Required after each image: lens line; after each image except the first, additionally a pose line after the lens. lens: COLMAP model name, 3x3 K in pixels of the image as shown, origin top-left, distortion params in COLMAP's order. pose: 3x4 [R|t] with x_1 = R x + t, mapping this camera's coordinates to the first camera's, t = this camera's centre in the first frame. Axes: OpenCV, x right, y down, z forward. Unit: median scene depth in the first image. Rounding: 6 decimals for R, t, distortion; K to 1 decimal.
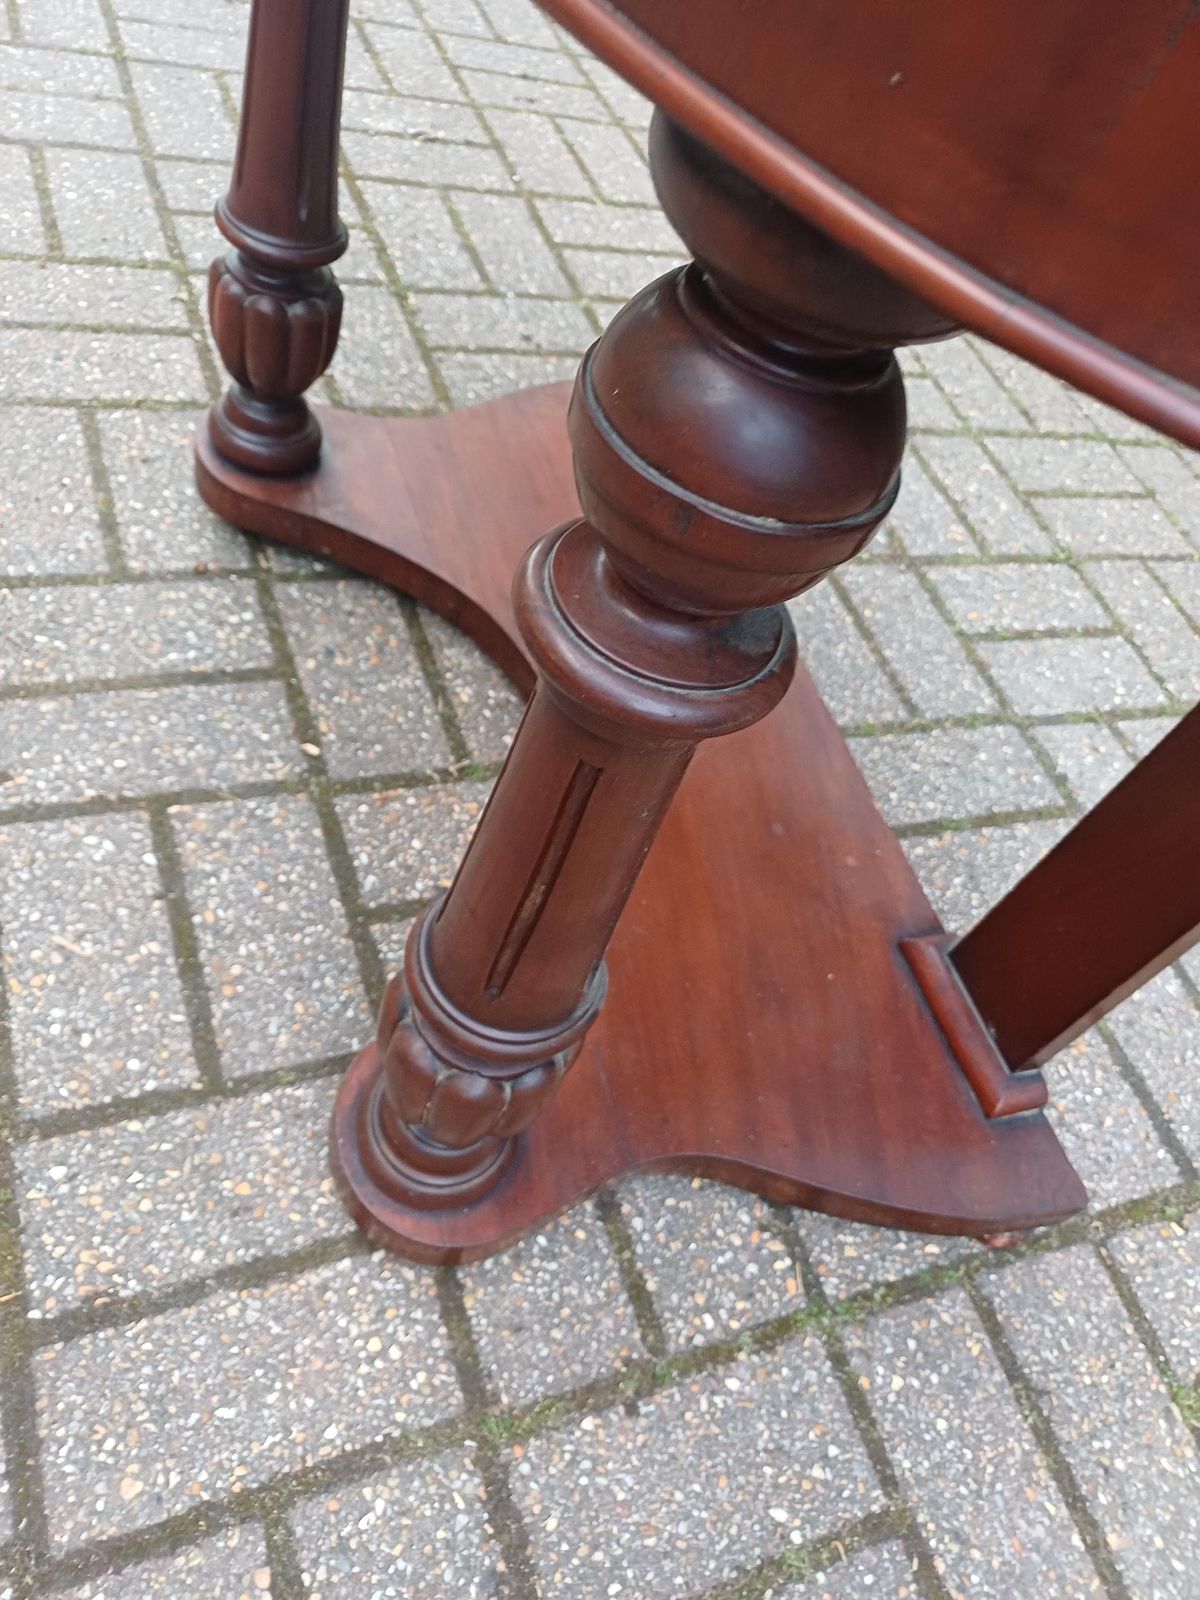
lens RADIAL K [[1190.6, 0, 617.2], [0, 1190.6, 807.9], [0, 0, 1]] dist [0.052592, -0.049919]
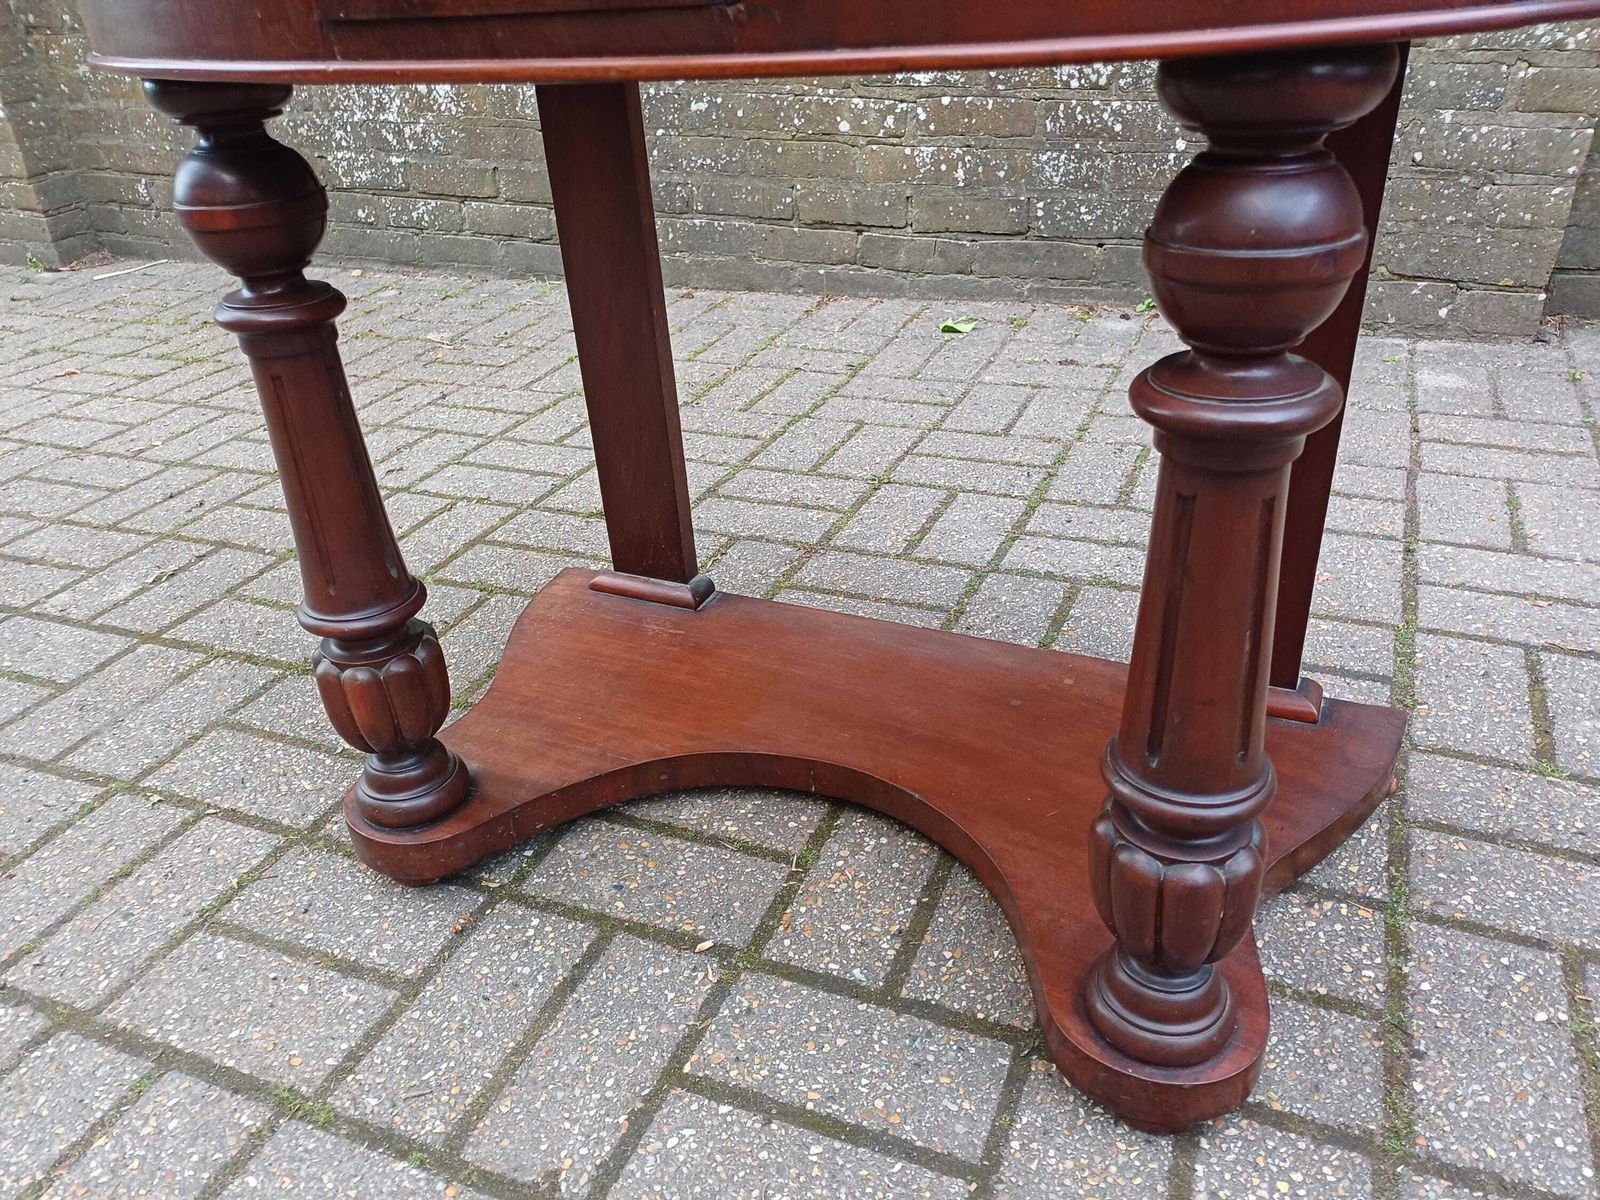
lens RADIAL K [[1170.3, 0, 793.2], [0, 1170.3, 623.3], [0, 0, 1]] dist [0.063037, -0.045790]
pose [[0.646849, -0.625086, 0.436869, -0.563913], [0.721909, 0.686554, -0.086551, -0.114622], [-0.245832, 0.371365, 0.895351, -0.039688]]
